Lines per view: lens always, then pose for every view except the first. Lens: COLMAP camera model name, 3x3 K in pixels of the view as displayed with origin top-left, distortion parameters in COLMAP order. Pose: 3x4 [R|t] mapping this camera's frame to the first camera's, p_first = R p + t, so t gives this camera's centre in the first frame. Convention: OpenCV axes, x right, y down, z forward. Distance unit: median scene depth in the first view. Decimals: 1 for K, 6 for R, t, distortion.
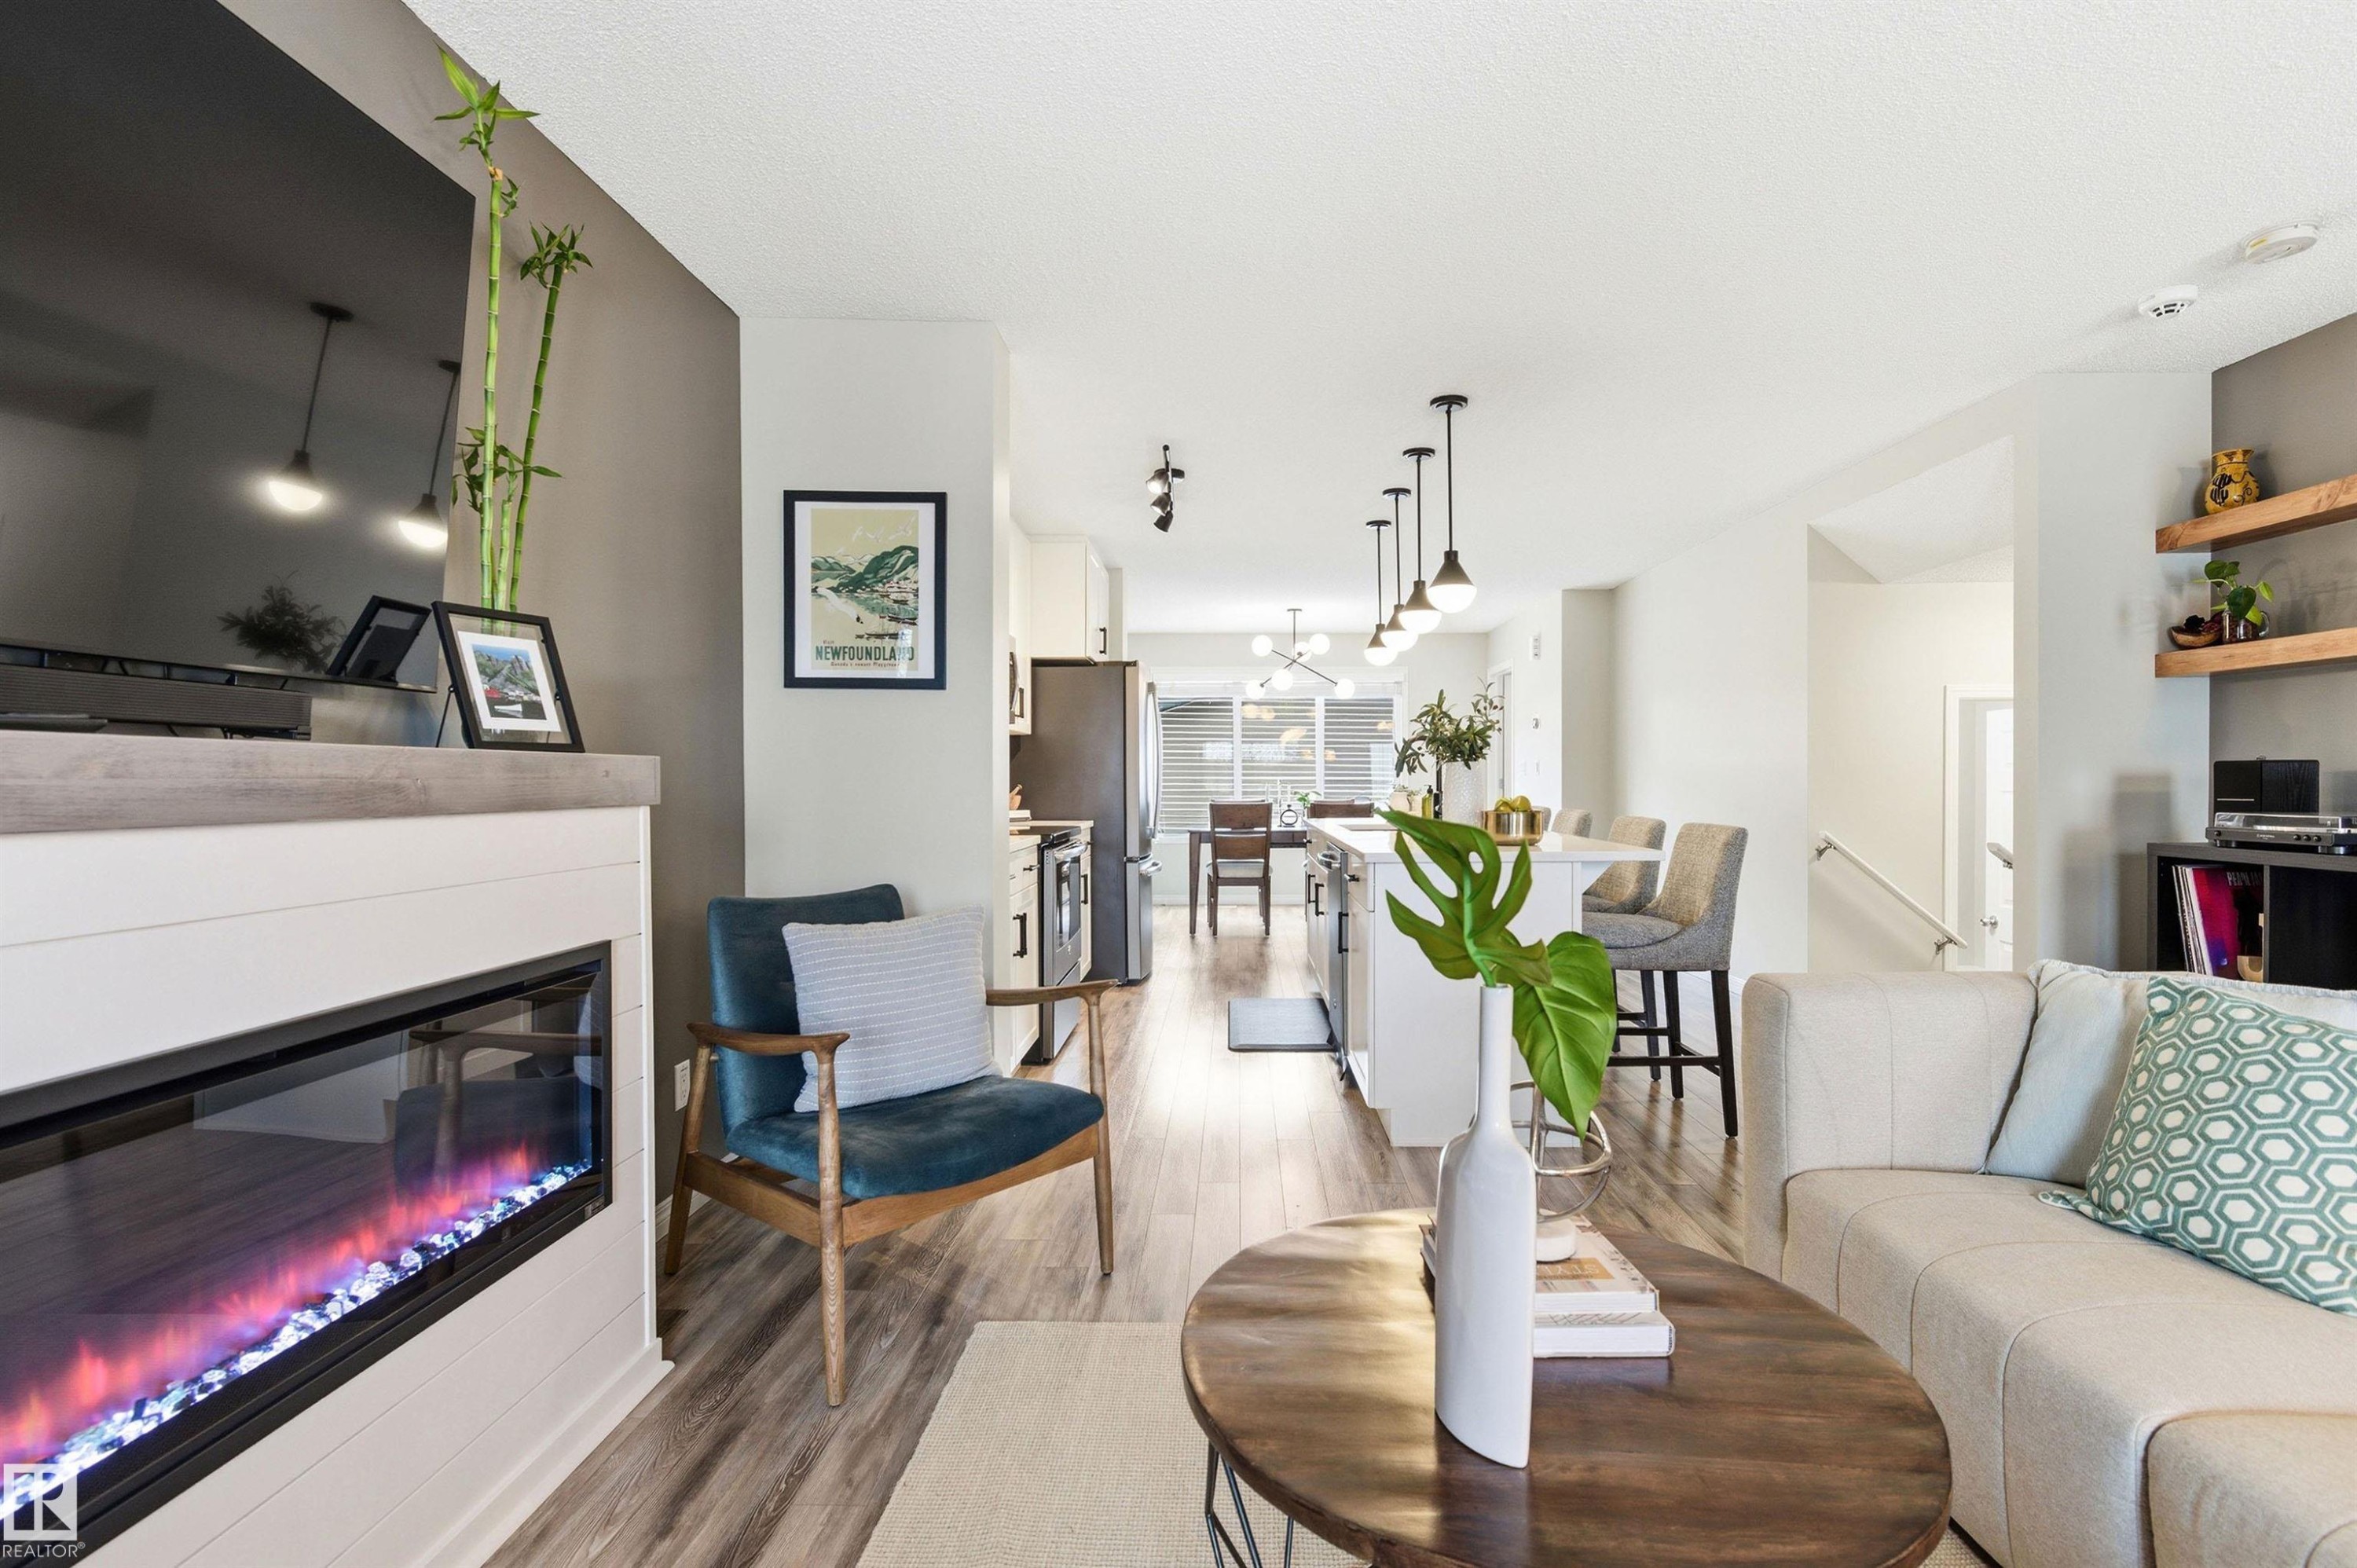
lens RADIAL K [[1107.2, 0, 1225.2], [0, 1107.2, 779.8], [0, 0, 1]] dist [0.000997, -0.000237]
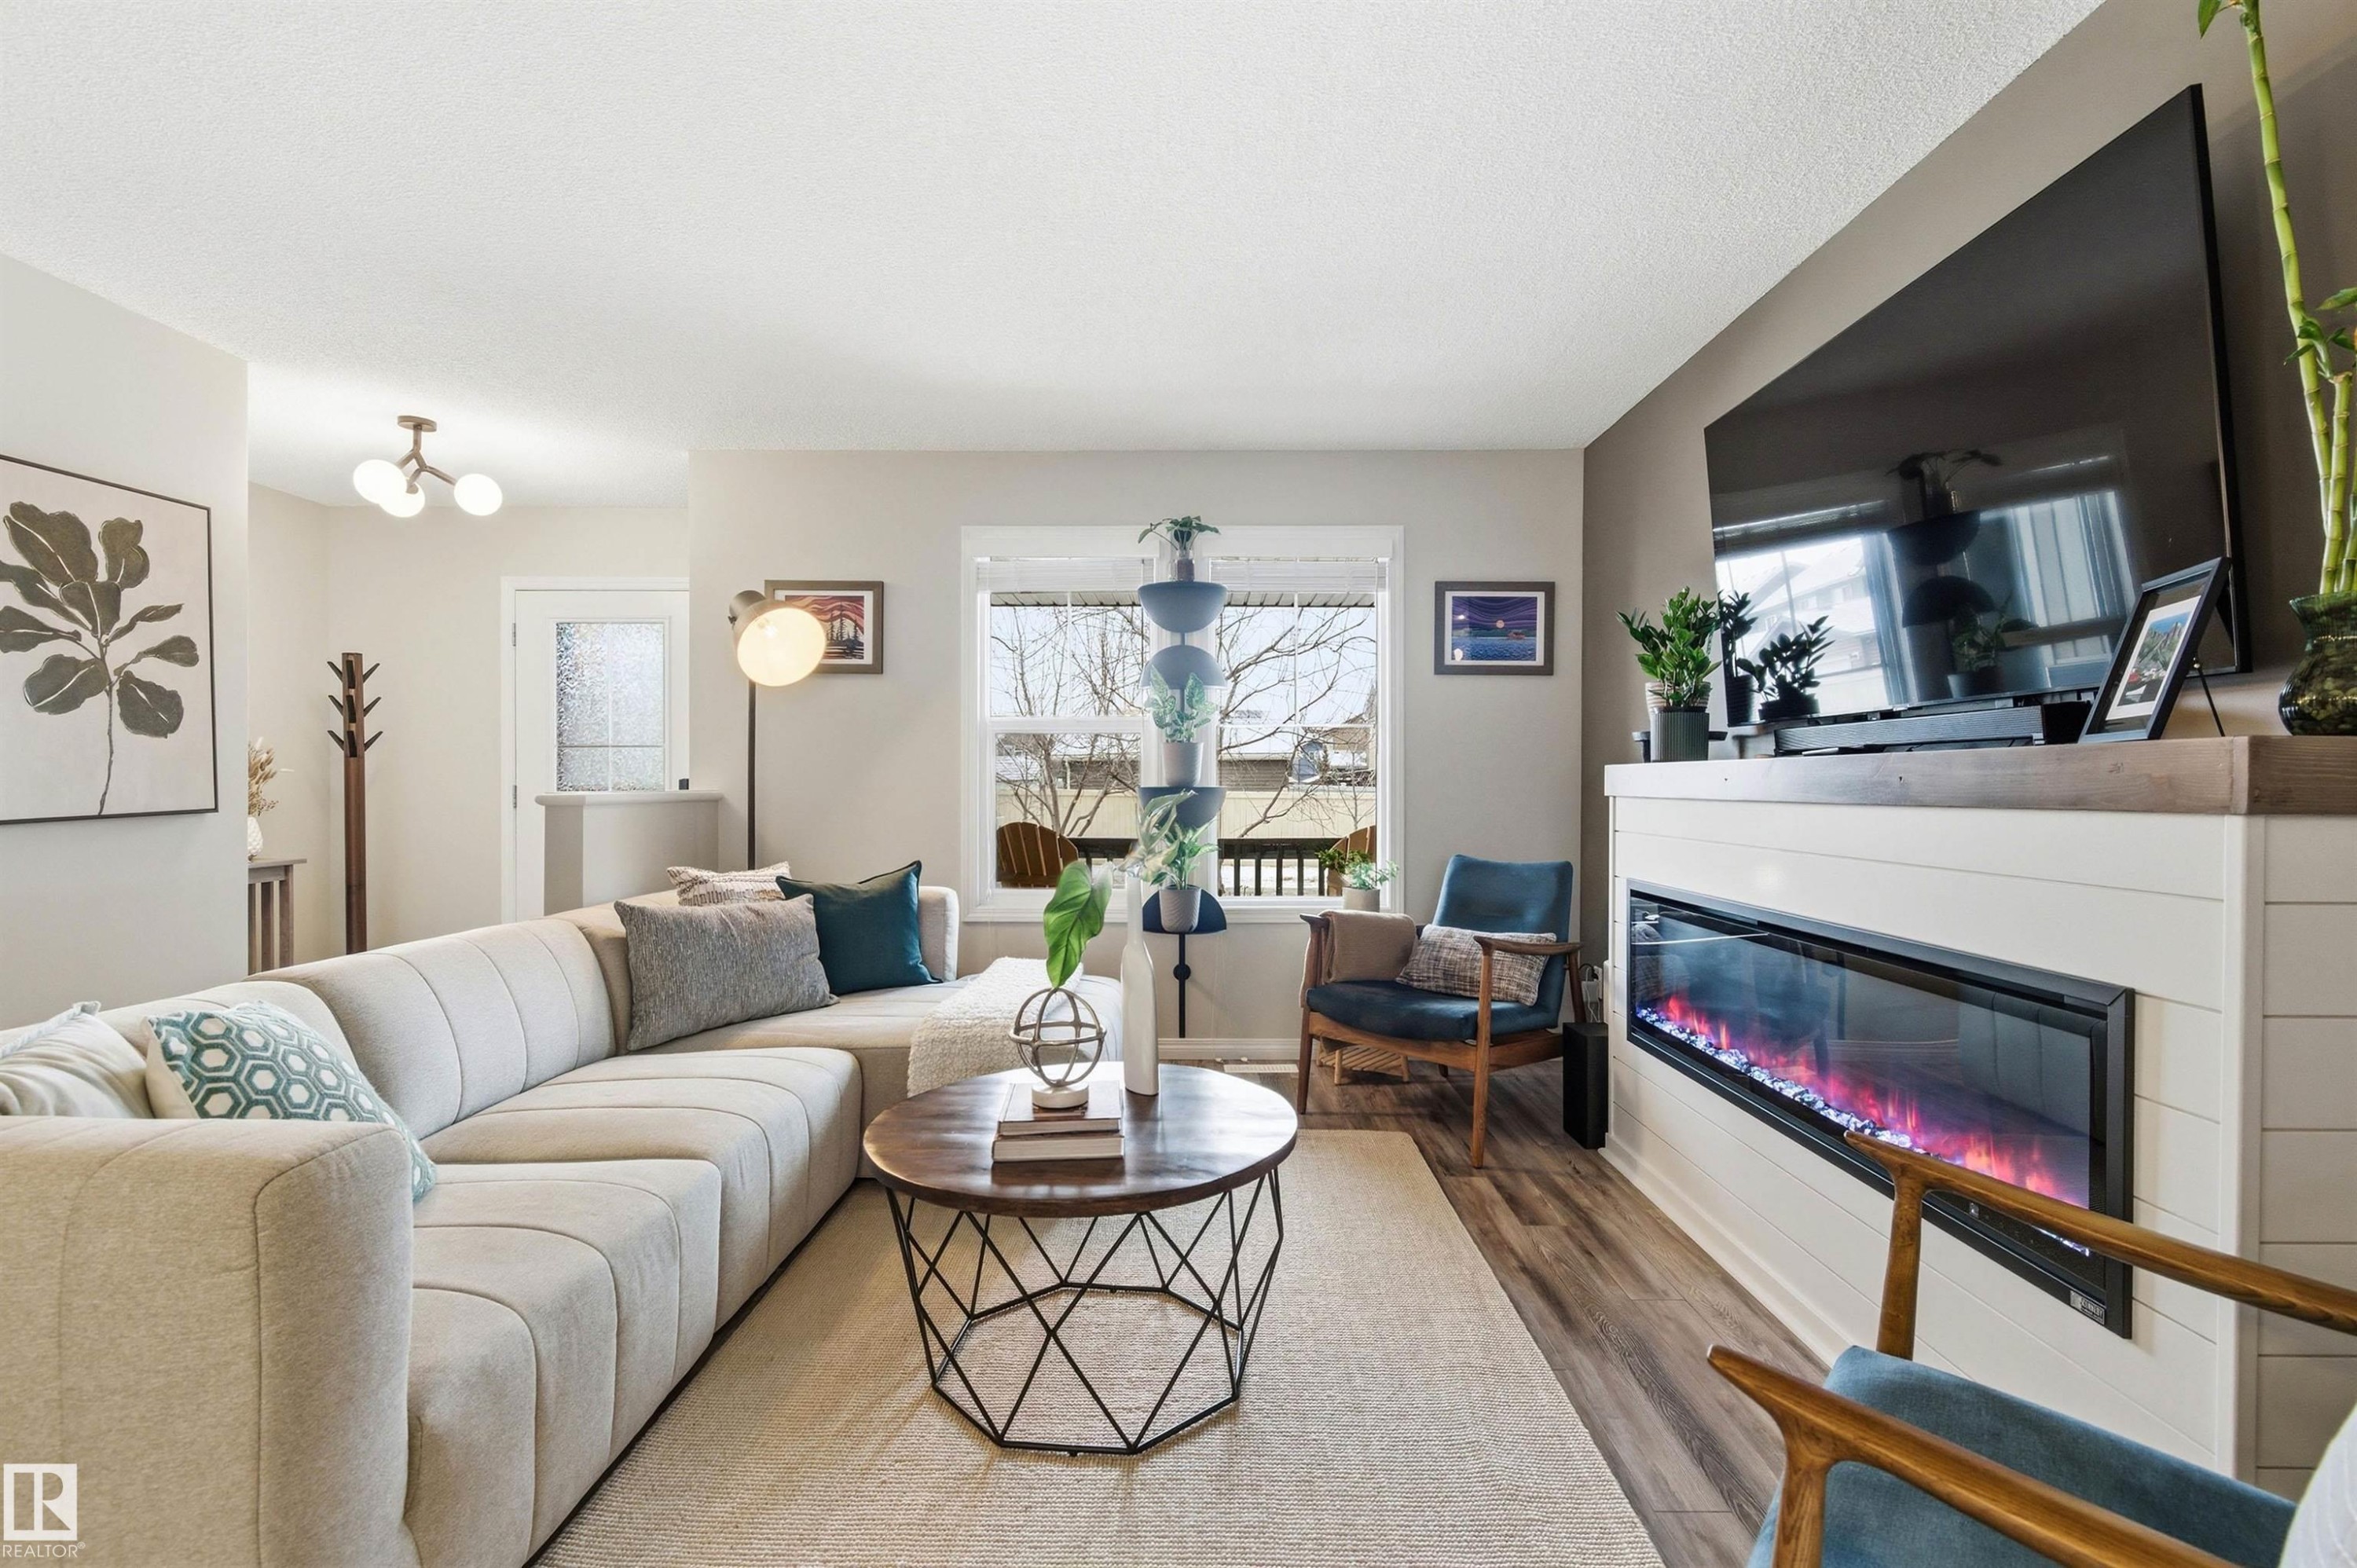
lens RADIAL K [[1076.8, 0, 1185.1], [0, 1076.8, 791.0], [0, 0, 1]] dist [0.002645, -0.000485]
pose [[-0.999997, 0.000147, -0.002284, 0.039990], [0.000132, 0.999976, 0.006923, 0.002537], [0.002285, 0.006923, -0.999973, 0.817194]]
